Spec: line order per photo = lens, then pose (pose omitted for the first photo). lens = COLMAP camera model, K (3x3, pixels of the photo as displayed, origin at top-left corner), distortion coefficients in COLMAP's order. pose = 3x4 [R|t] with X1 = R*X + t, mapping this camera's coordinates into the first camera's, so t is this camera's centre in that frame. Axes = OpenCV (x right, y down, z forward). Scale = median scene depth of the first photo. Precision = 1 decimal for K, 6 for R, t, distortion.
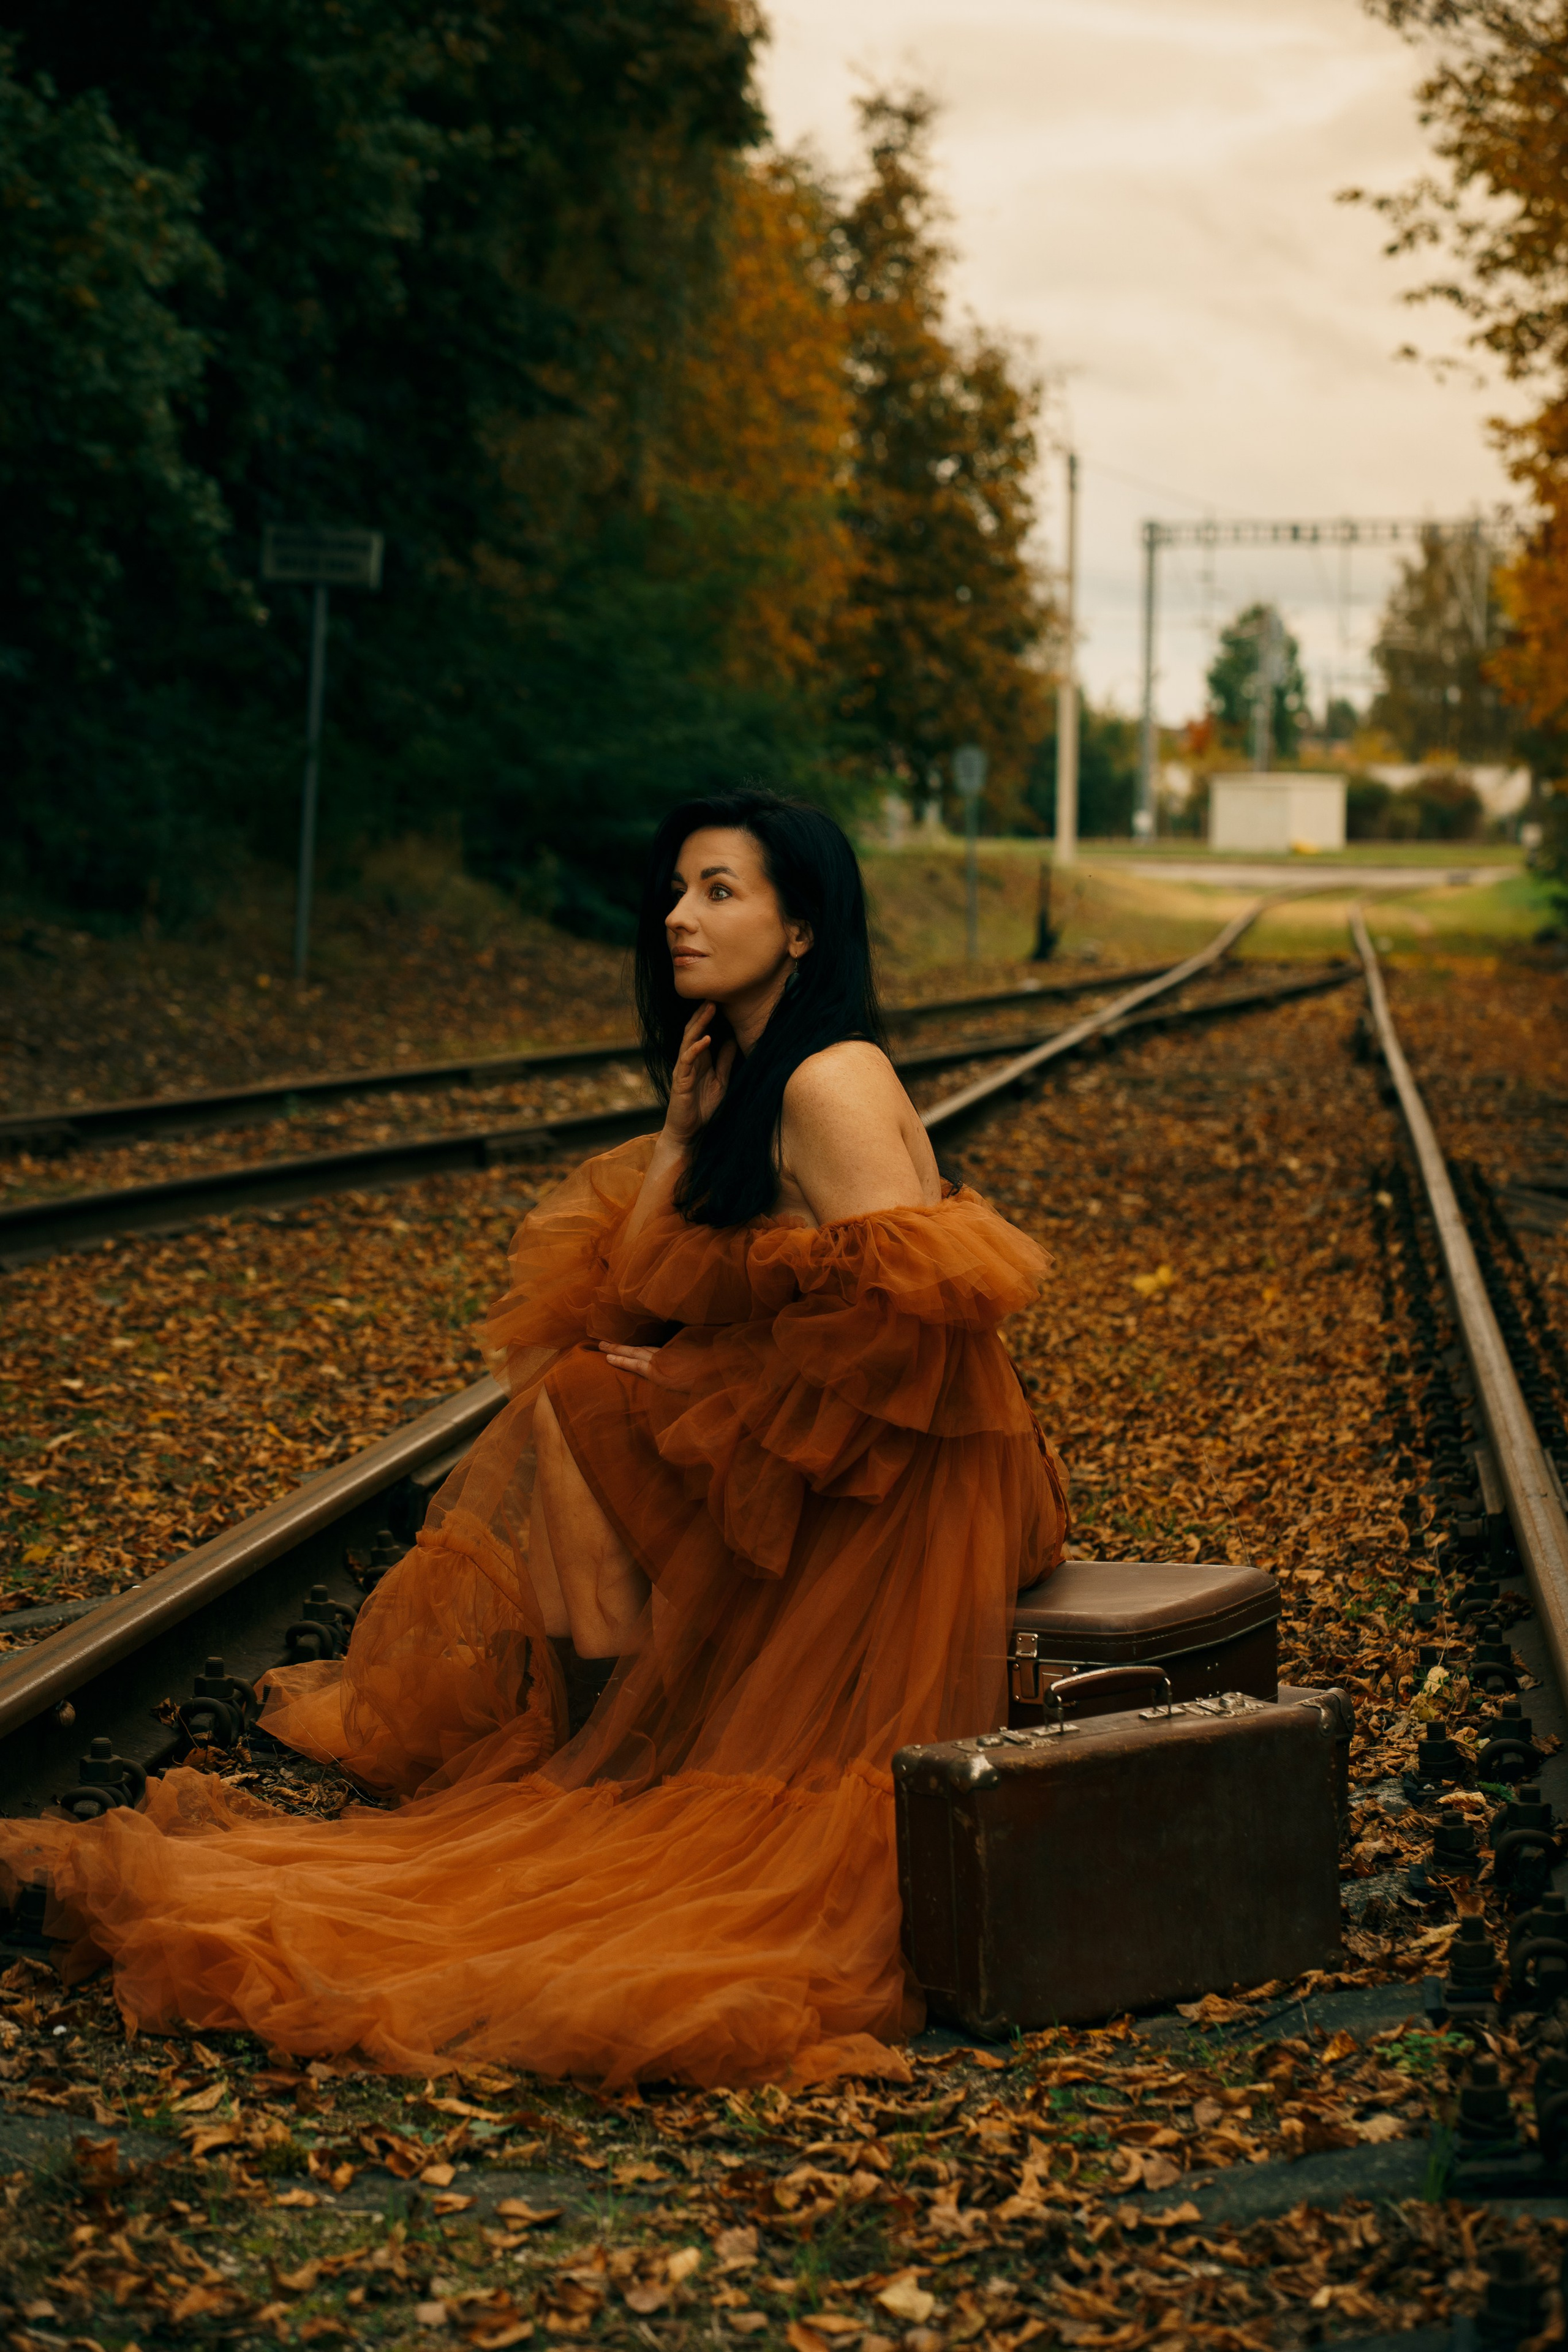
lens RADIAL K [[5584.4, 0, 784.0], [0, 5584.4, 1176.0], [0, 0, 1]] dist [-0.464341, 9.116679]
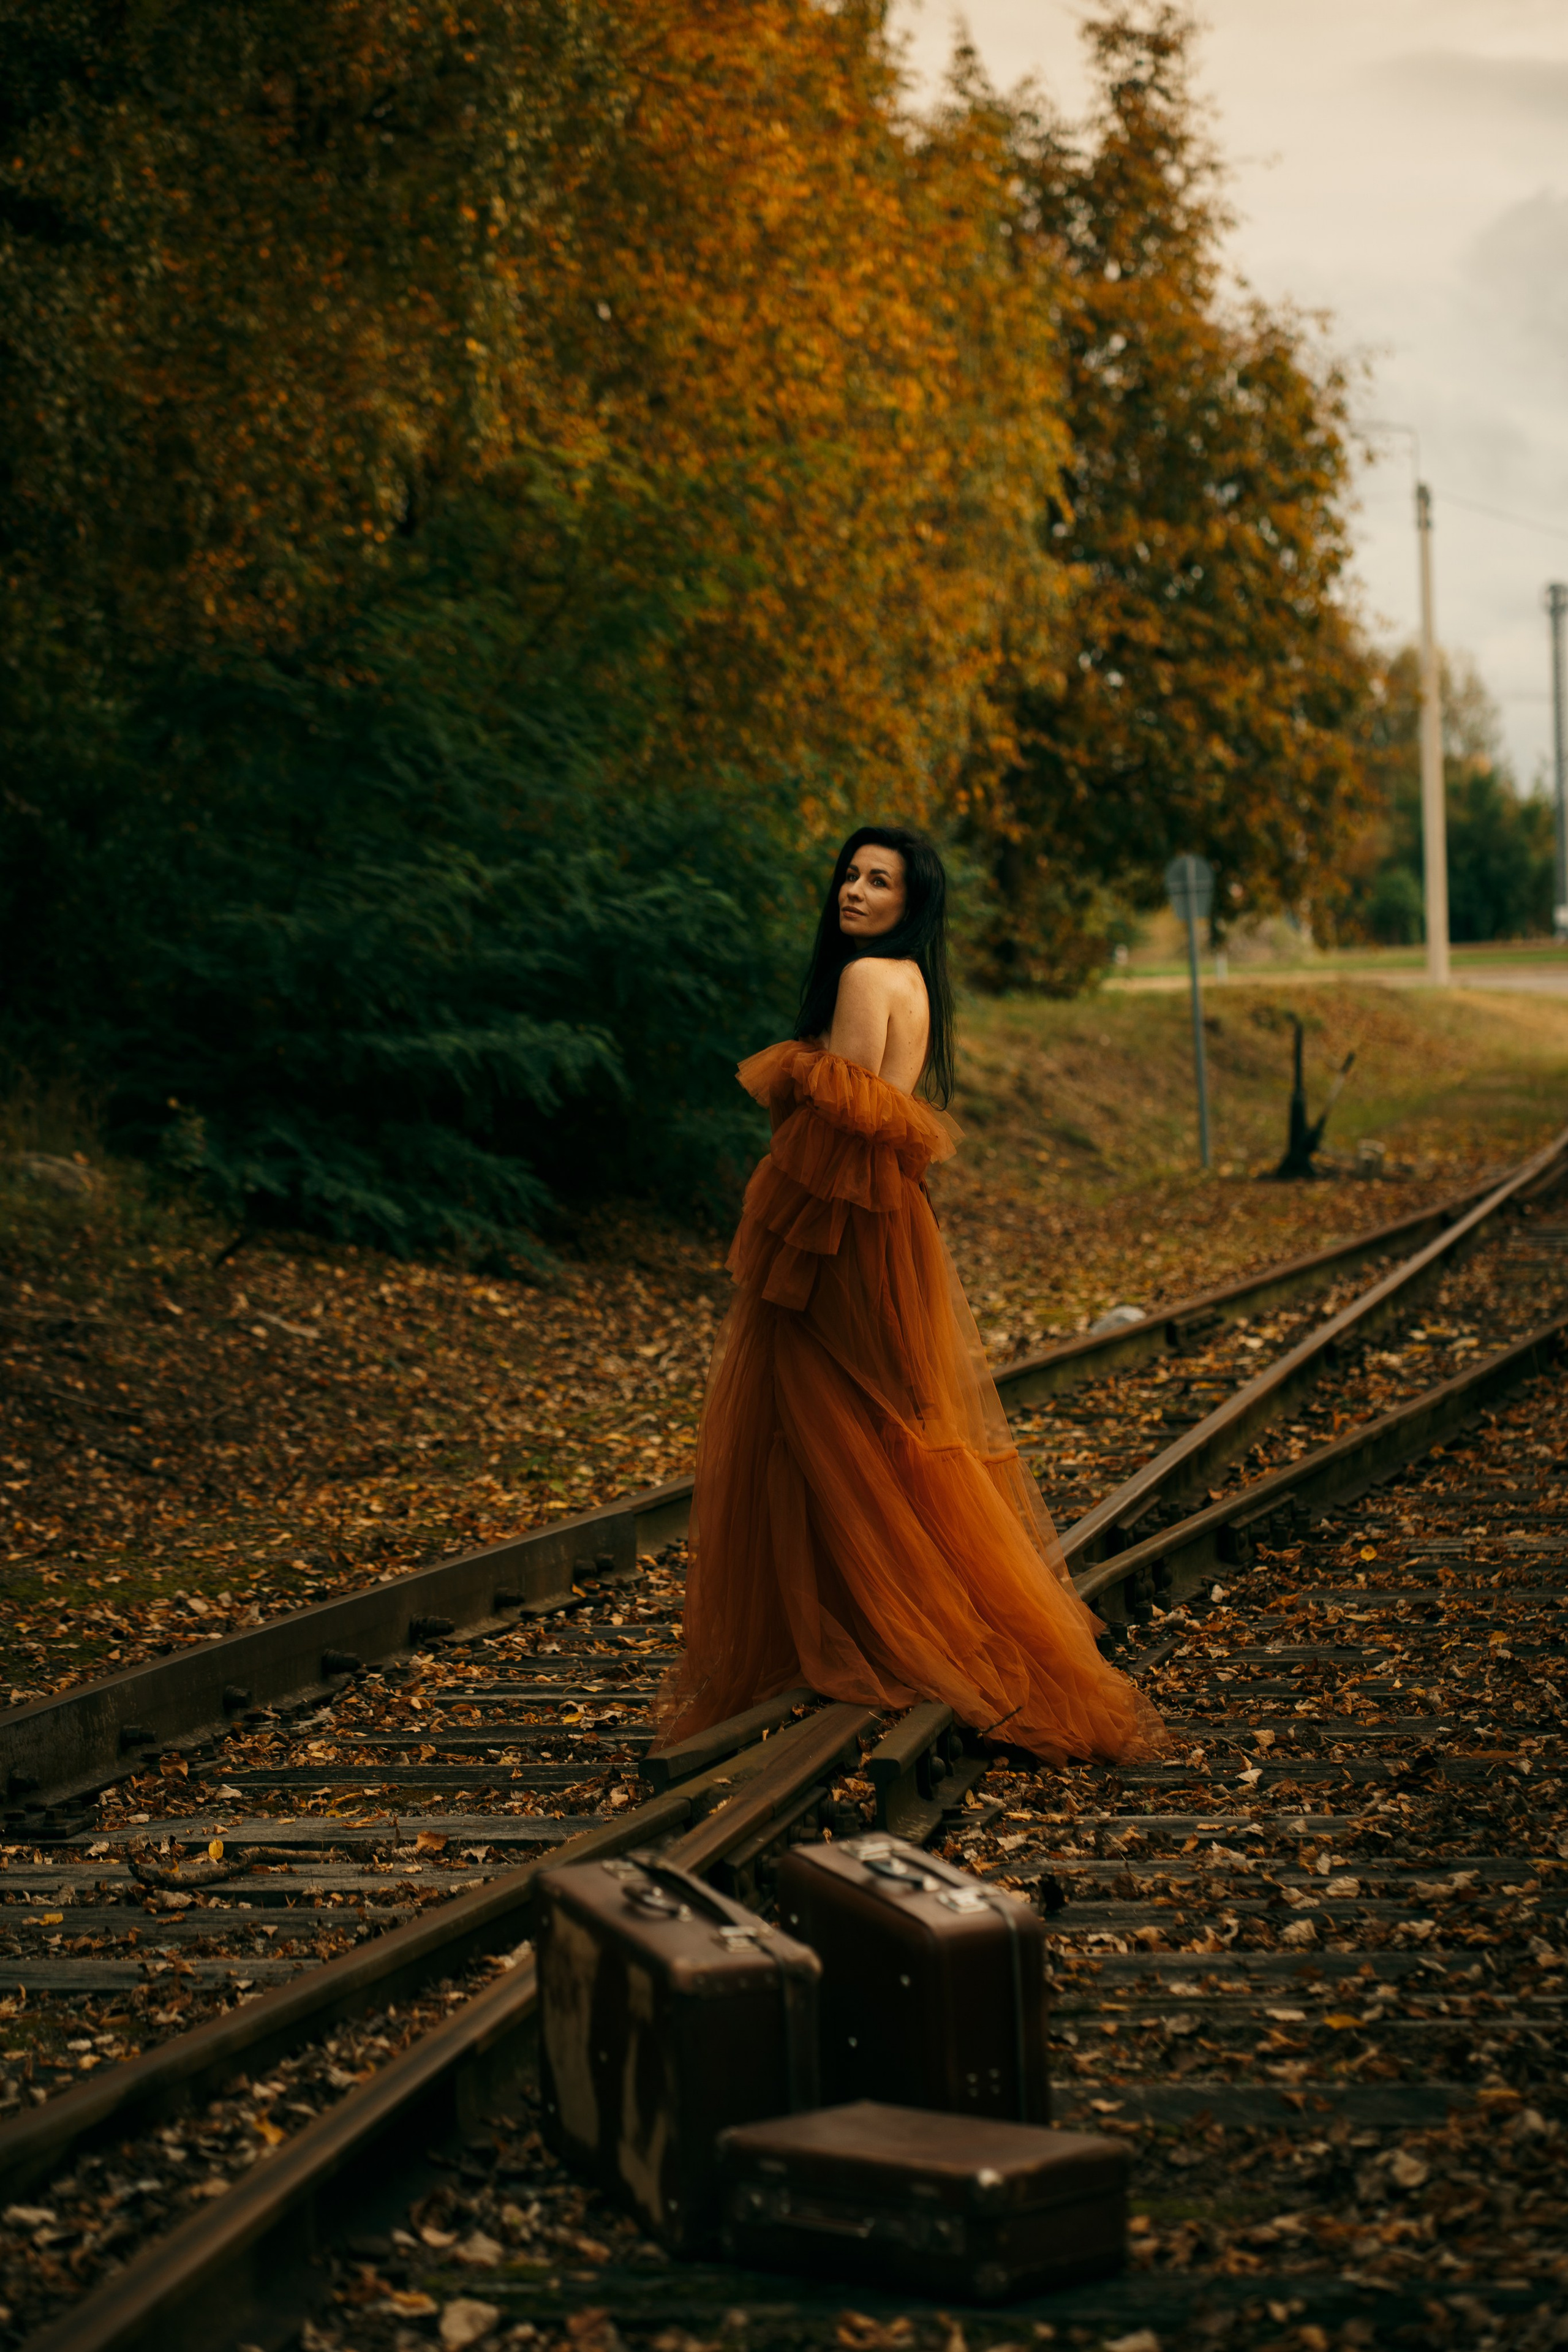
lens RADIAL K [[5564.3, 0, 784.0], [0, 5564.3, 1176.0], [0, 0, 1]] dist [0.173008, -3.443150]
pose [[0.995589, -0.046759, -0.081338, 0.026305], [0.045058, 0.998728, -0.022615, -0.017468], [0.082292, 0.018850, 0.996430, 0.222838]]
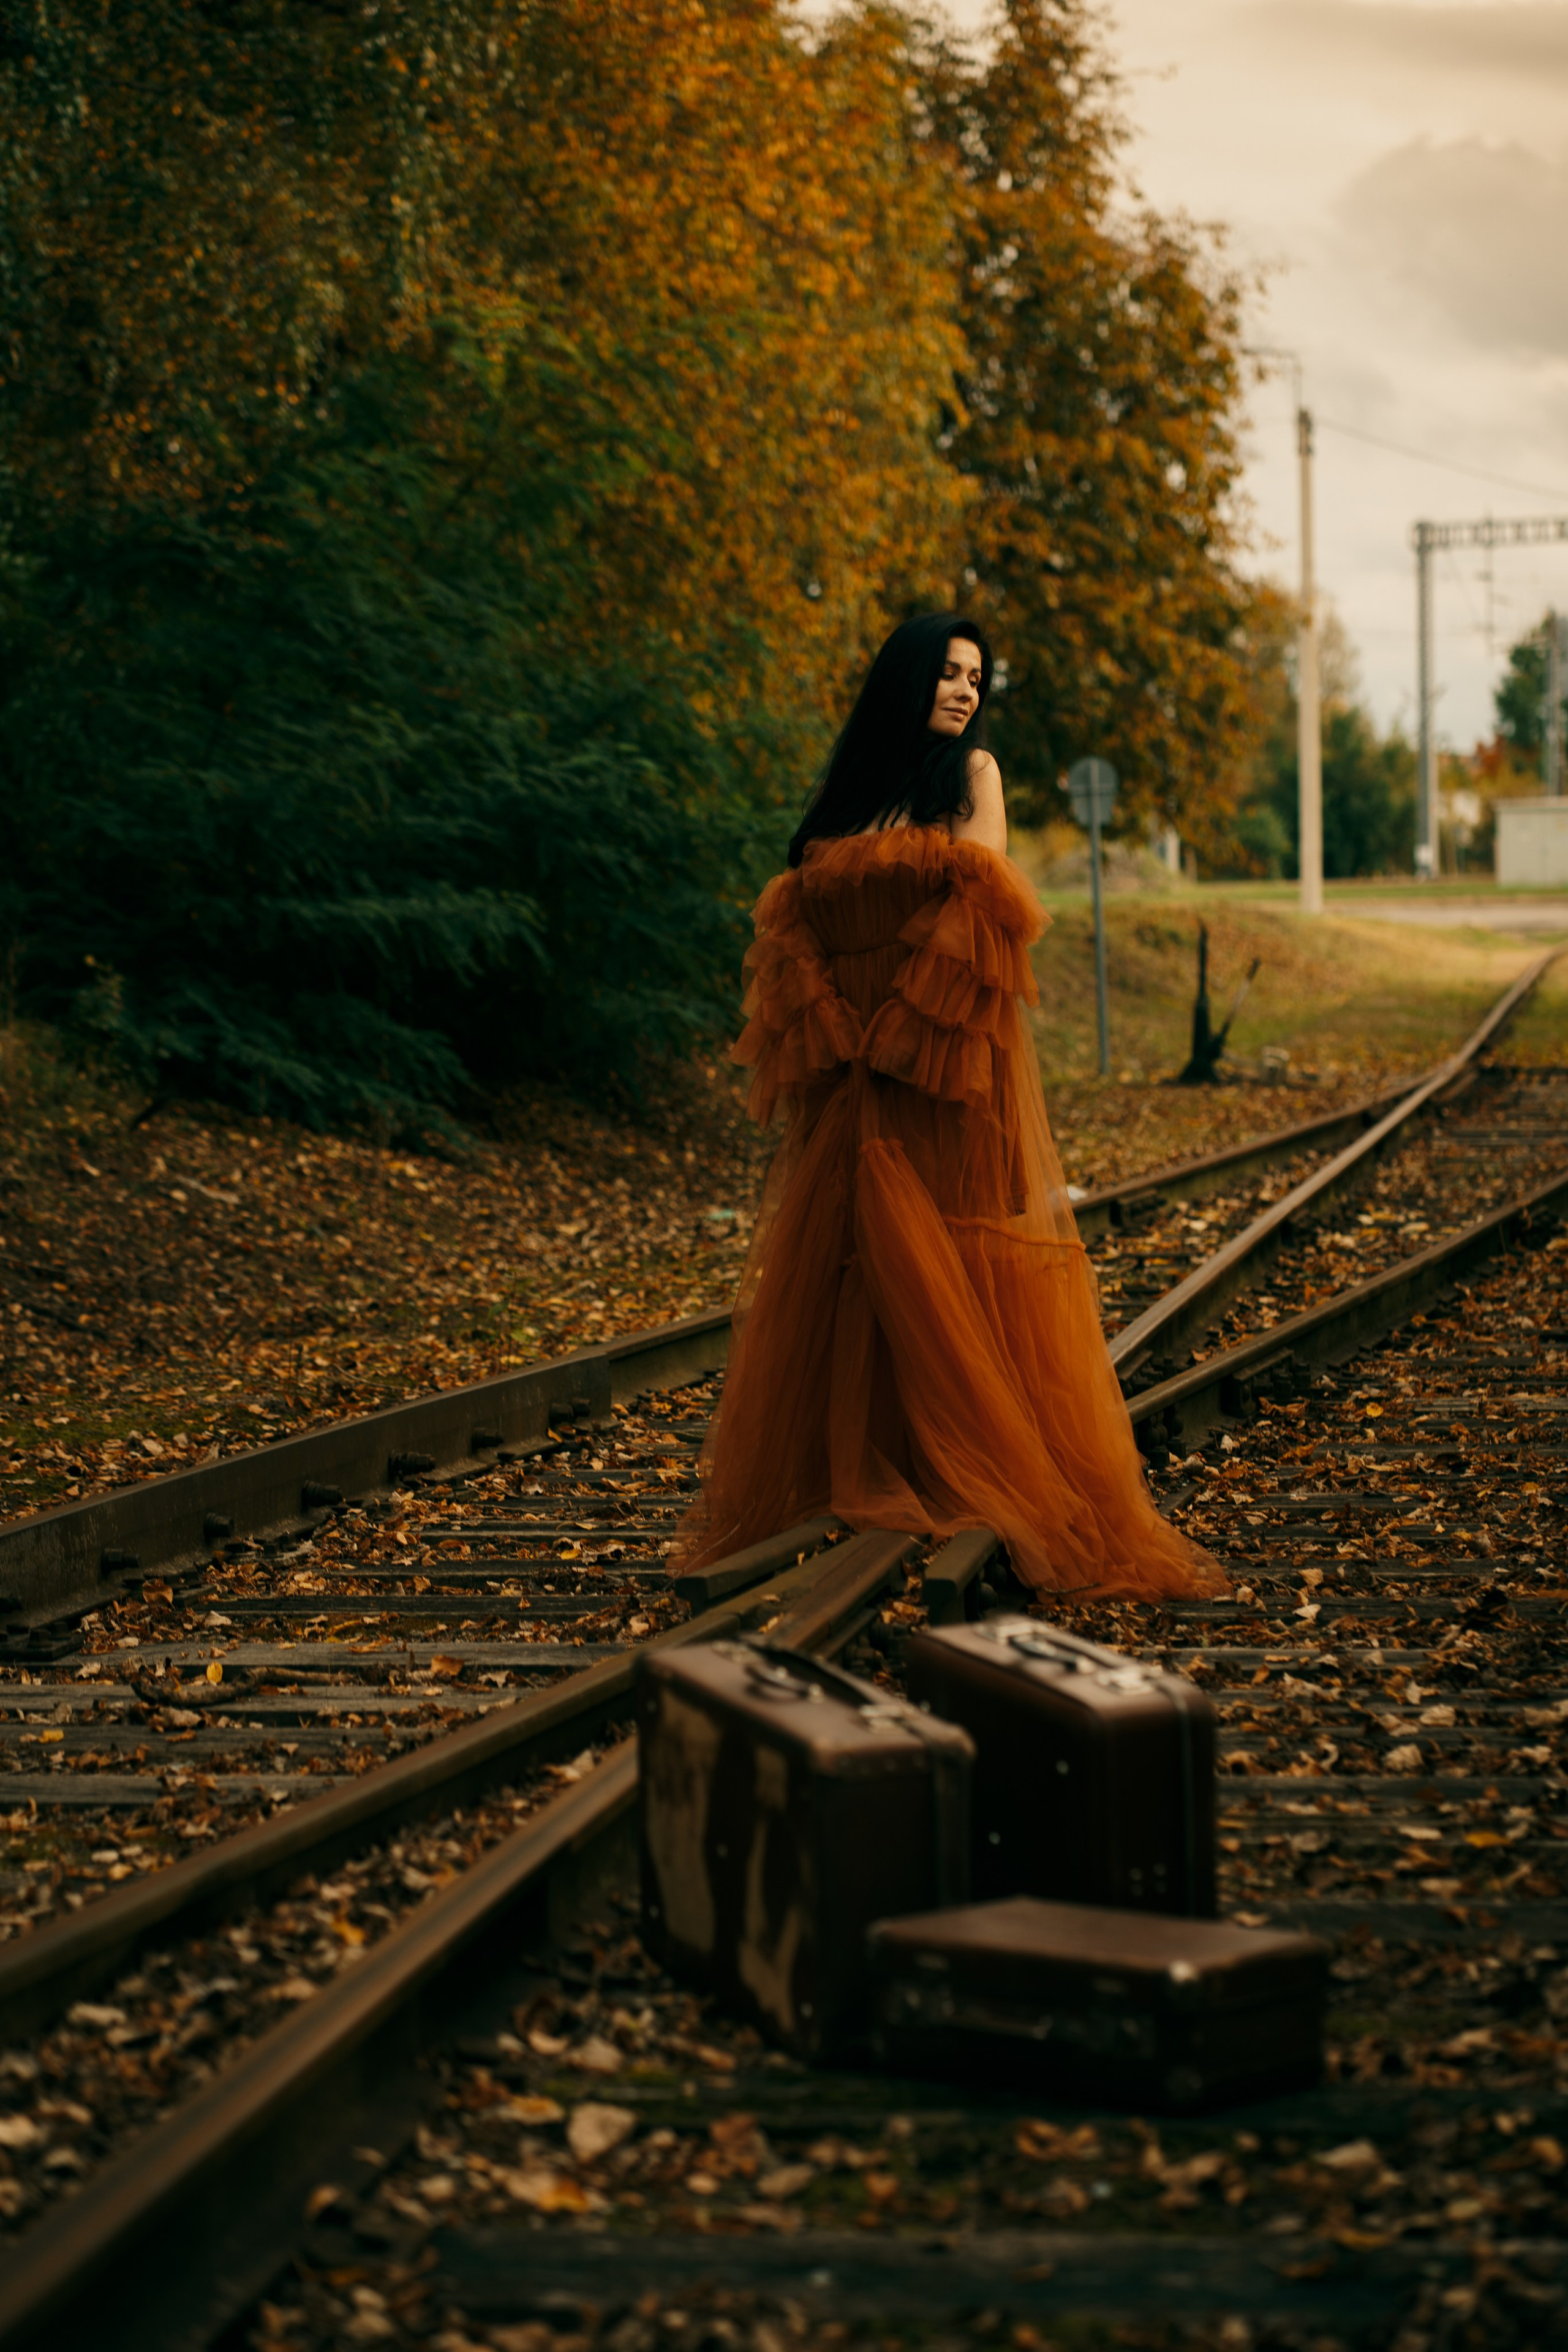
lens RADIAL K [[5564.3, 0, 784.0], [0, 5564.3, 1176.0], [0, 0, 1]] dist [0.173008, -3.443150]
pose [[0.998040, -0.030496, -0.054640, 0.021982], [0.030009, 0.999502, -0.009714, -0.015043], [0.054909, 0.008055, 0.998459, 0.229193]]
